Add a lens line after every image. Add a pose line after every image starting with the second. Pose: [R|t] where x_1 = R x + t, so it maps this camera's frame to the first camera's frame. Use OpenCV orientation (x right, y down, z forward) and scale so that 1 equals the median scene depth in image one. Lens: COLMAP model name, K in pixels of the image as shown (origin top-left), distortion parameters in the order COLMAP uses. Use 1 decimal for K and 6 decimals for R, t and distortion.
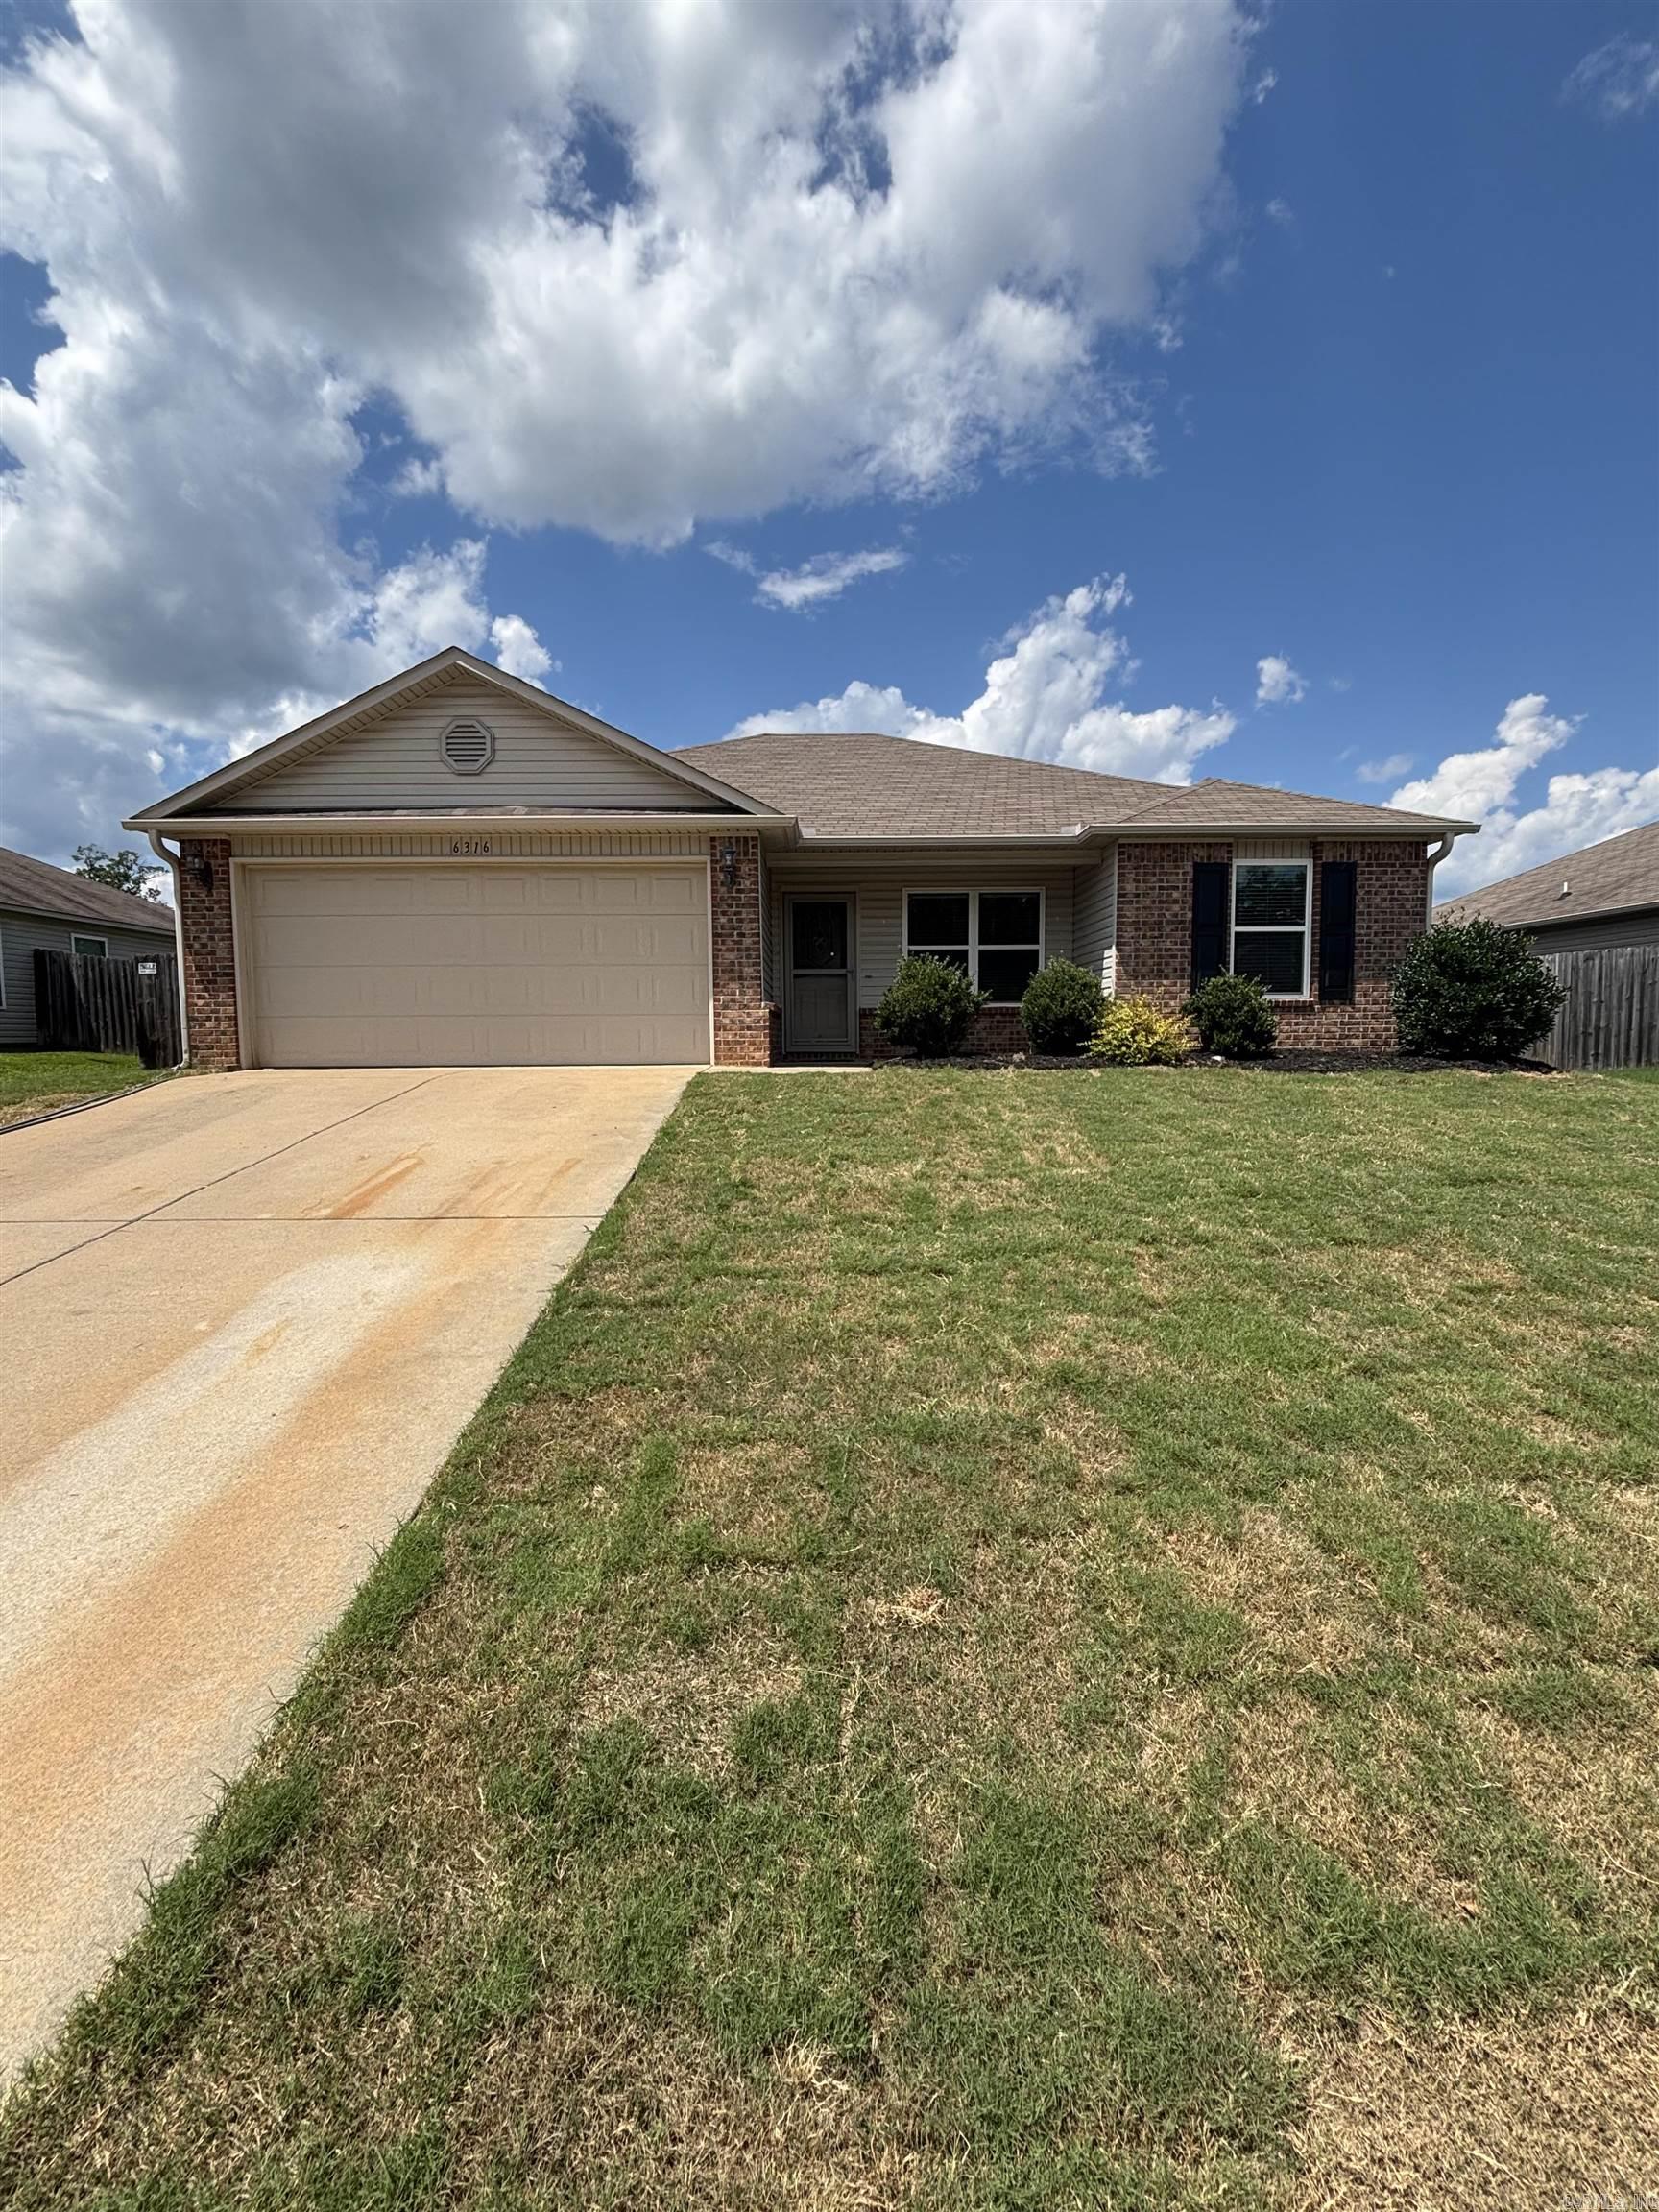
lens RADIAL K [[900.9, 0, 829.1], [0, 900.9, 1103.2], [0, 0, 1]] dist [-0.001220, 0.000868]
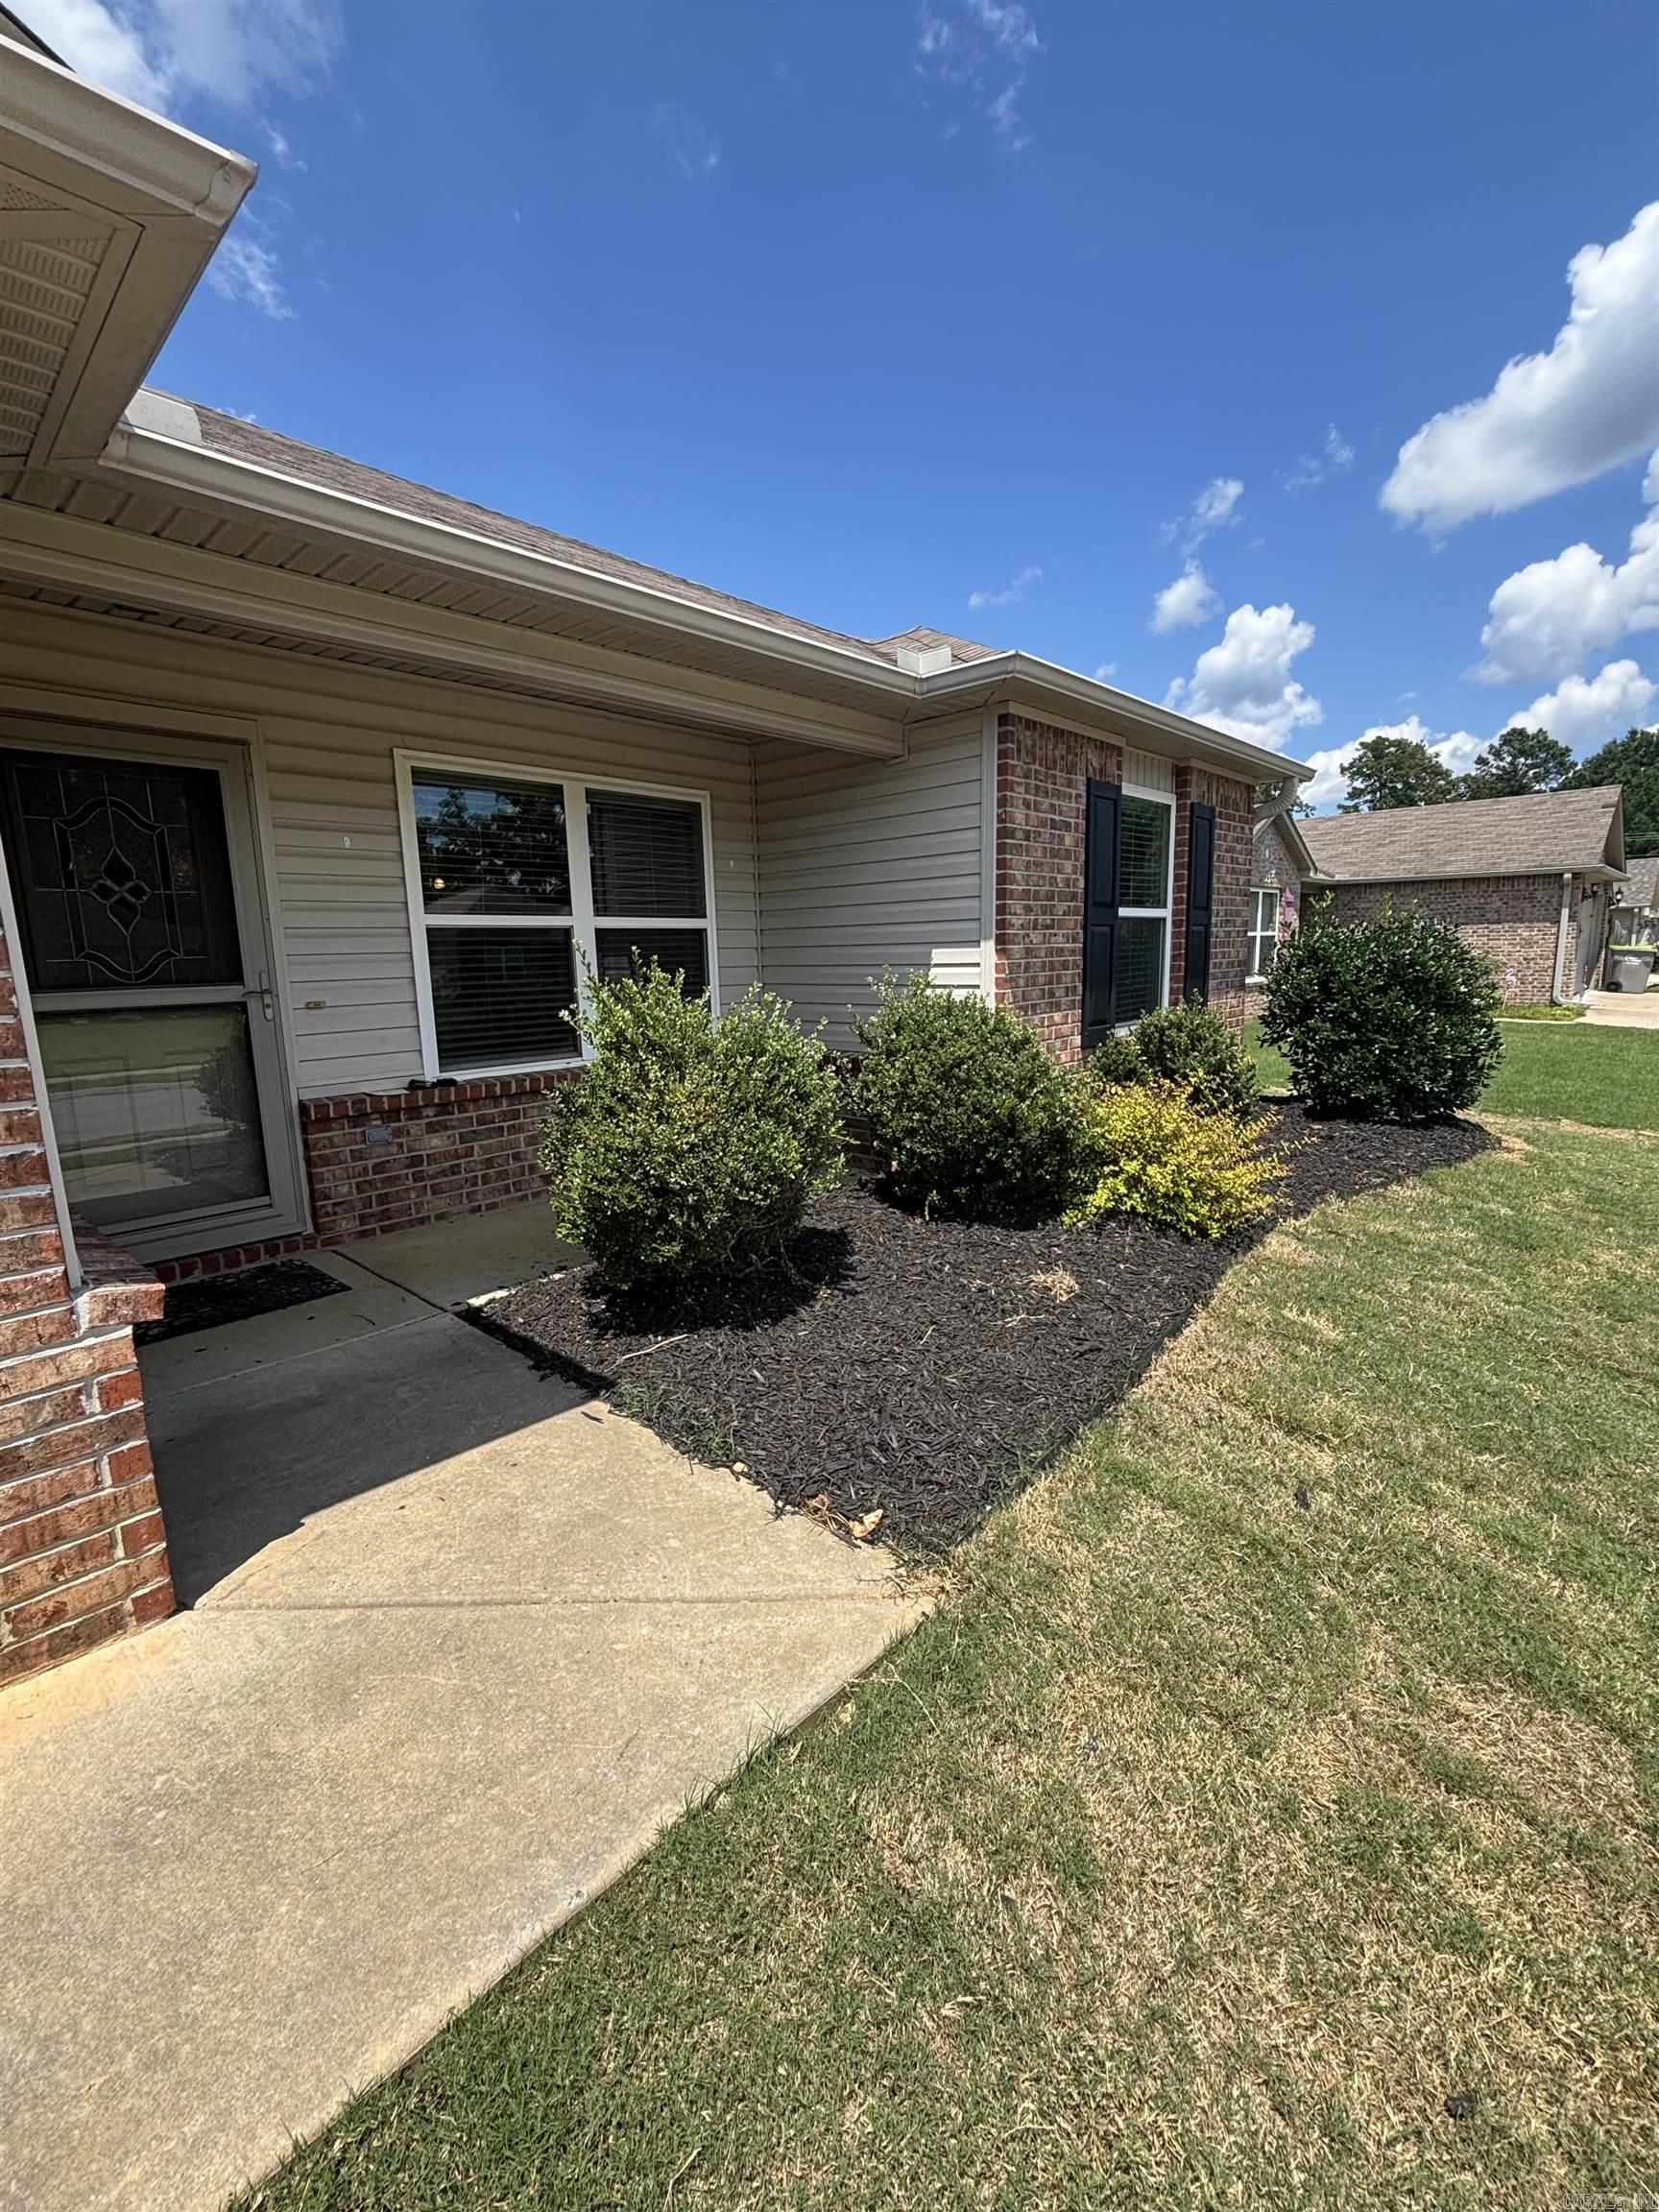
lens RADIAL K [[939.7, 0, 825.9], [0, 939.7, 1112.7], [0, 0, 1]] dist [0.001611, 0.000039]
pose [[0.696425, -0.130073, 0.705743, -0.091996], [0.070208, 0.991068, 0.113379, -0.149936], [-0.714187, -0.029412, 0.699337, 0.724786]]
